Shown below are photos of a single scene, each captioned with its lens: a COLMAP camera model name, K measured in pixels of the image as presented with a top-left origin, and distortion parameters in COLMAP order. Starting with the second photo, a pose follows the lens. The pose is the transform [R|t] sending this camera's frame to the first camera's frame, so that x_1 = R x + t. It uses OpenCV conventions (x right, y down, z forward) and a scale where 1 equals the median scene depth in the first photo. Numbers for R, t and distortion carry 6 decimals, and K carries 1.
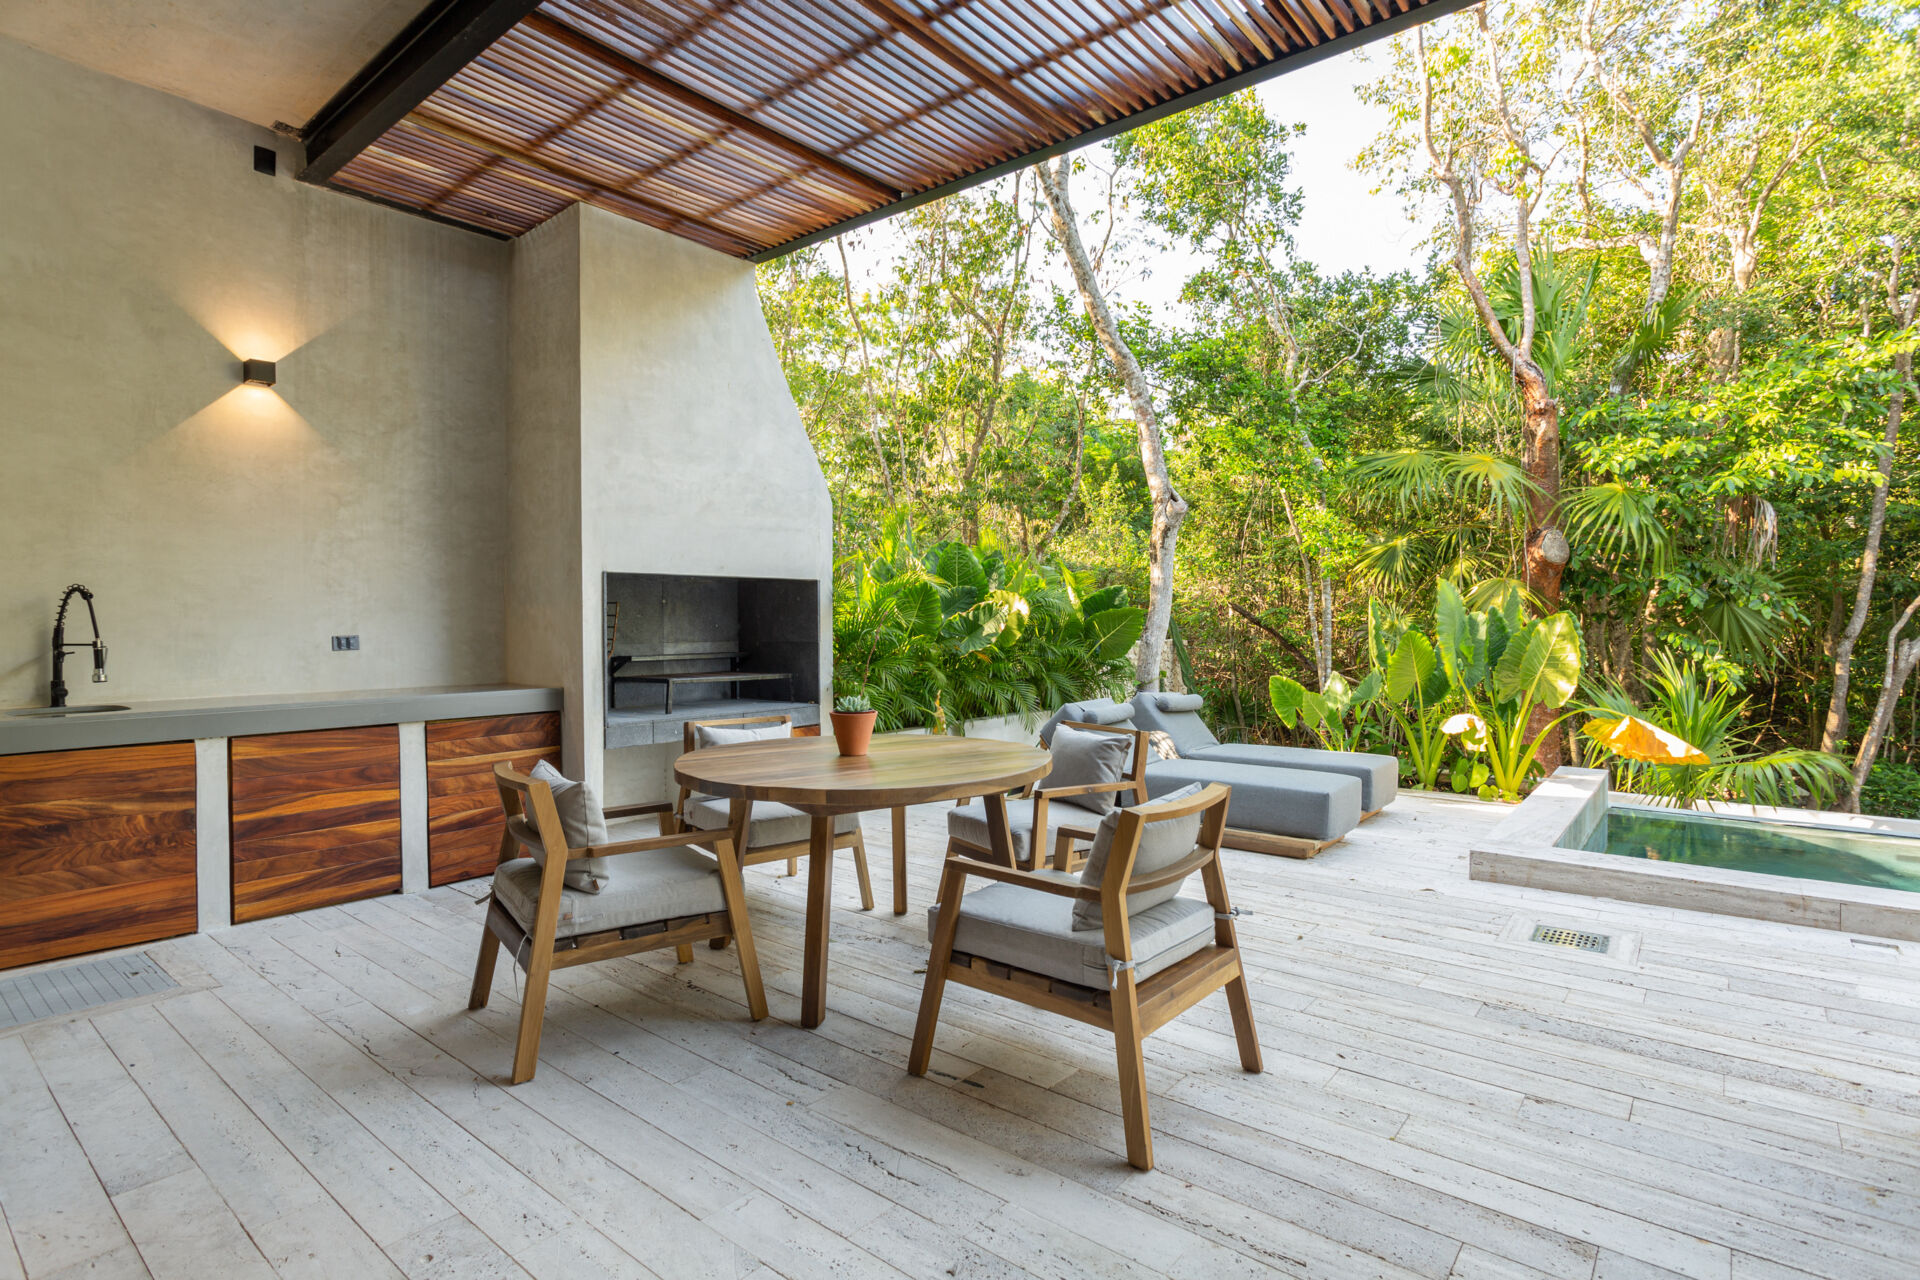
lens RADIAL K [[942.0, 0, 960.0], [0, 942.0, 640.0], [0, 0, 1]] dist [-0.003863, 0.000008]
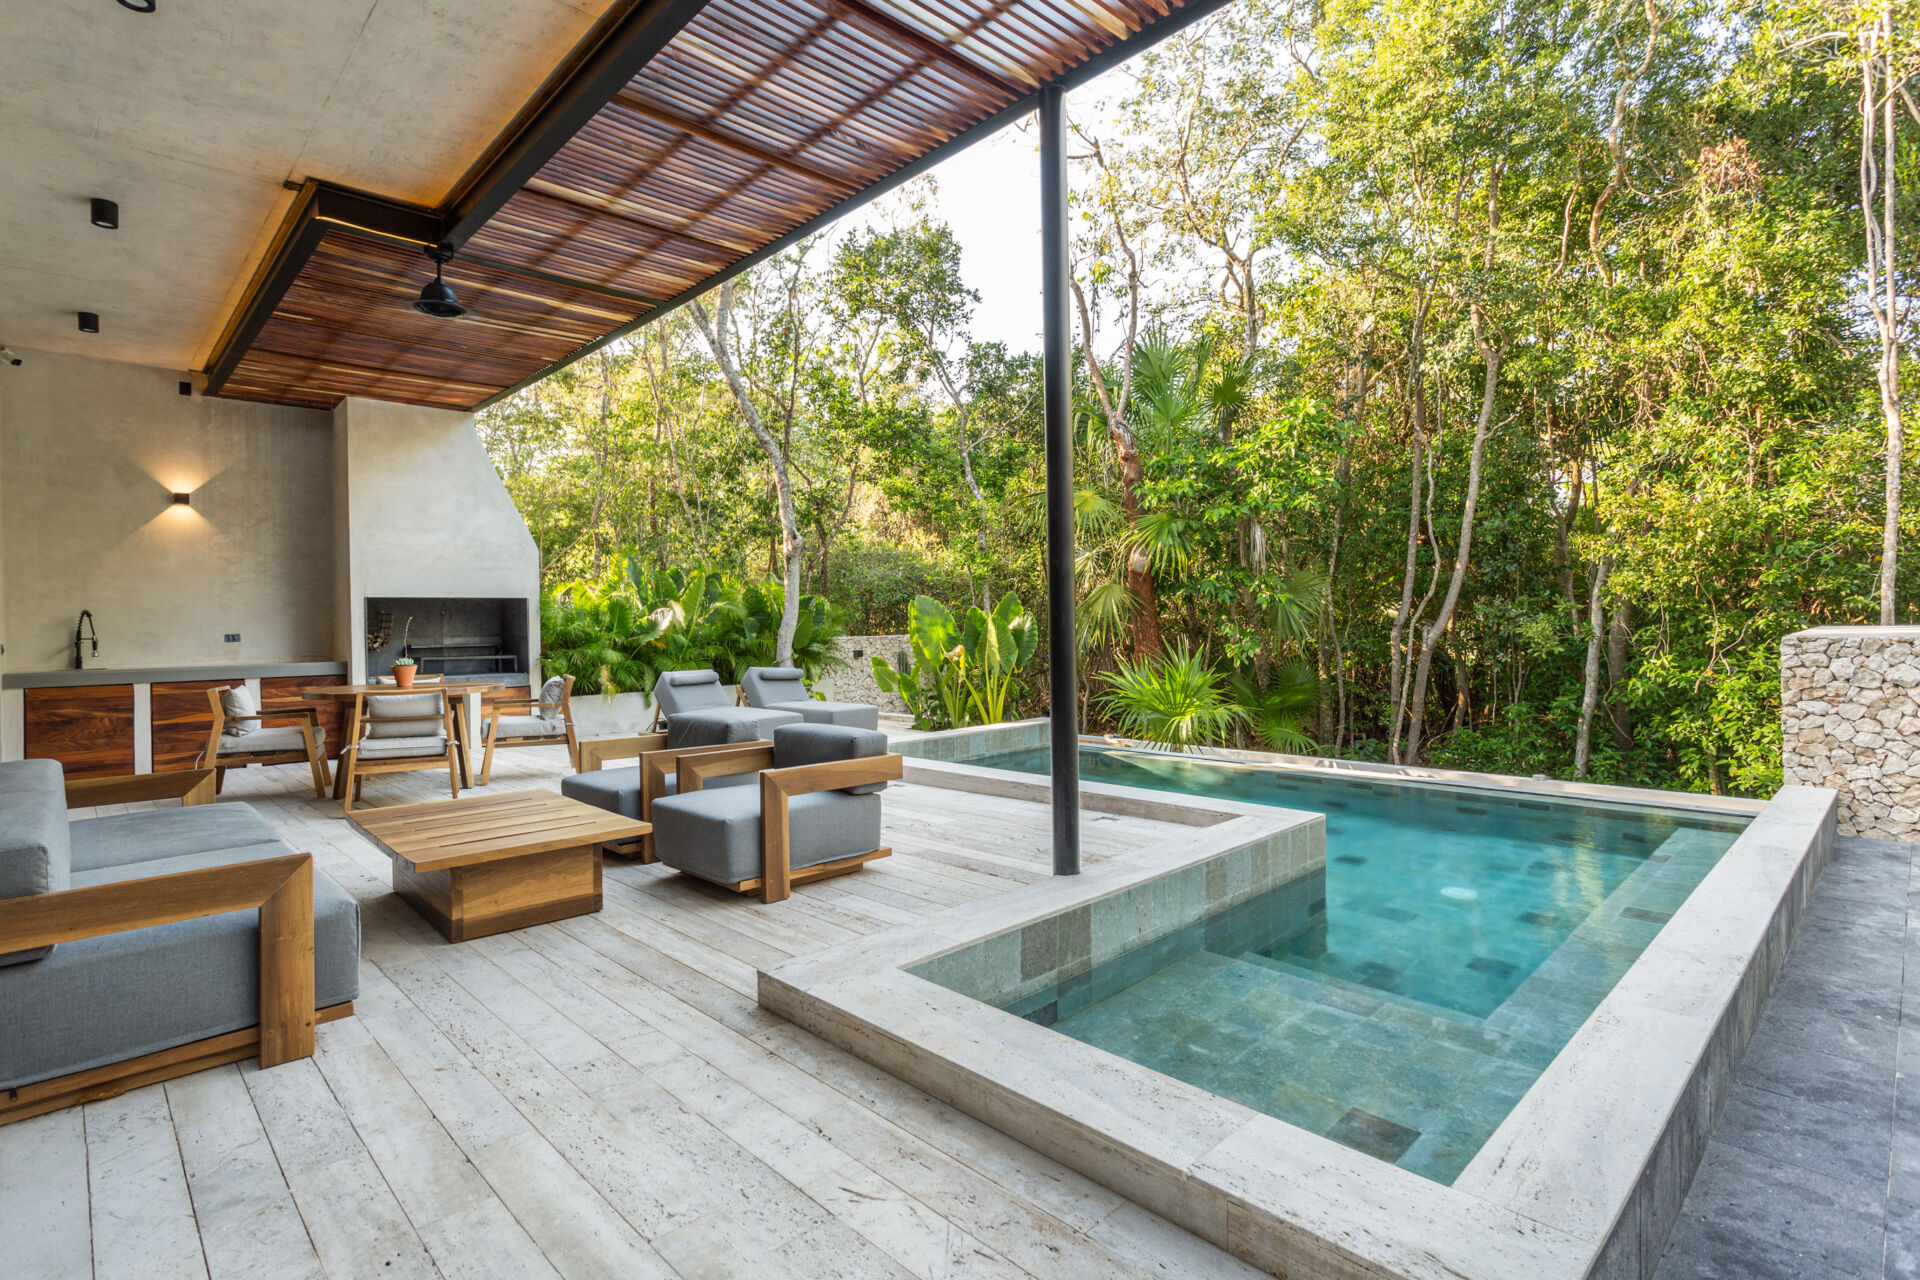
lens RADIAL K [[946.9, 0, 951.0], [0, 946.9, 629.3], [0, 0, 1]] dist [0.003003, 0.000203]
pose [[0.991675, -0.010477, -0.128338, 1.010278], [0.009216, 0.999903, -0.010416, 0.019010], [0.128435, 0.009146, 0.991676, -0.690911]]
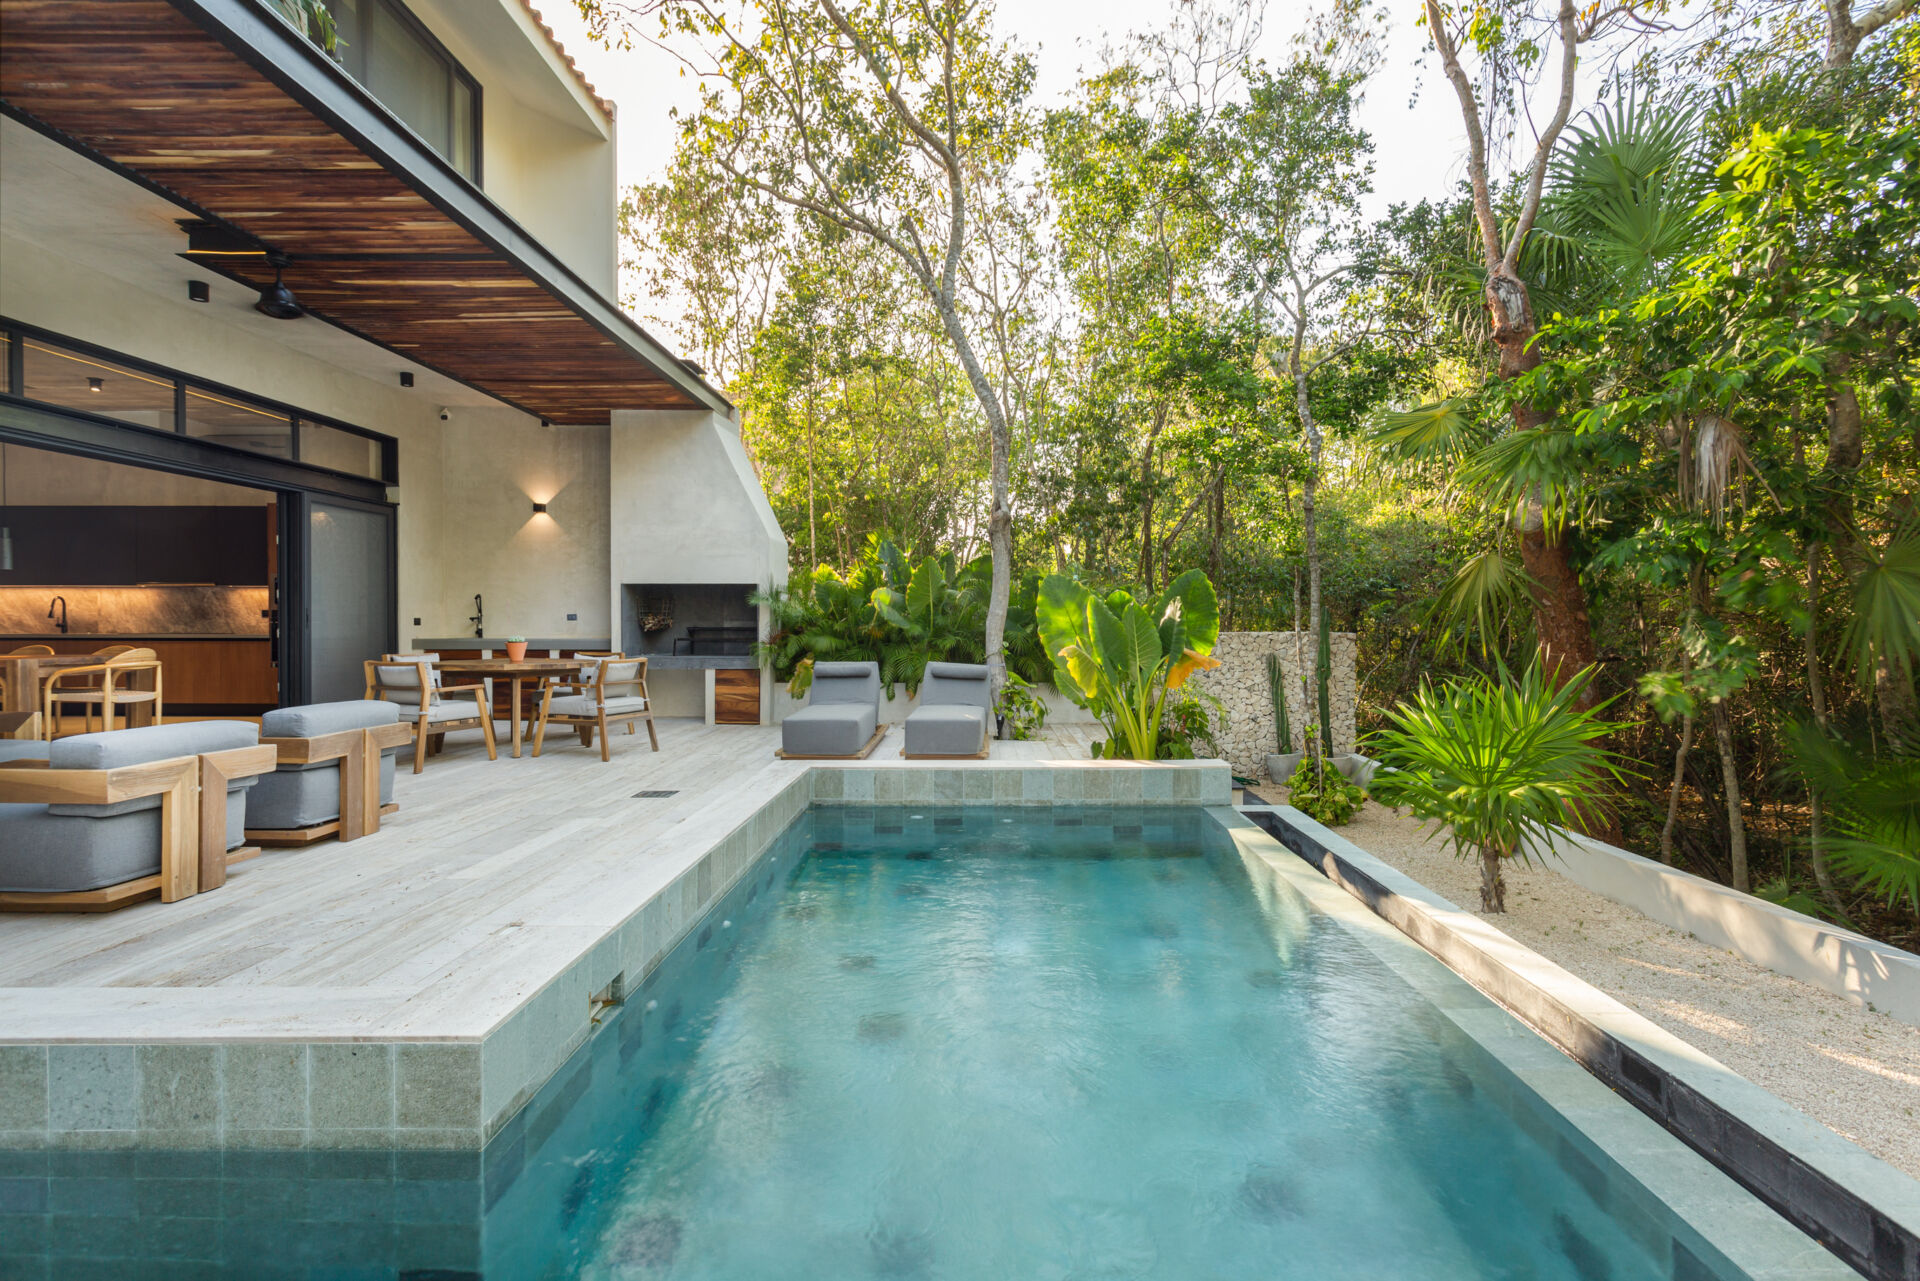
lens RADIAL K [[946.9, 0, 951.0], [0, 946.9, 629.8], [0, 0, 1]] dist [0.003003, 0.000203]
pose [[0.622663, 0.011884, -0.782400, 1.773761], [-0.019784, 0.999804, -0.000559, 0.017026], [0.782240, 0.015827, 0.622777, 0.274817]]
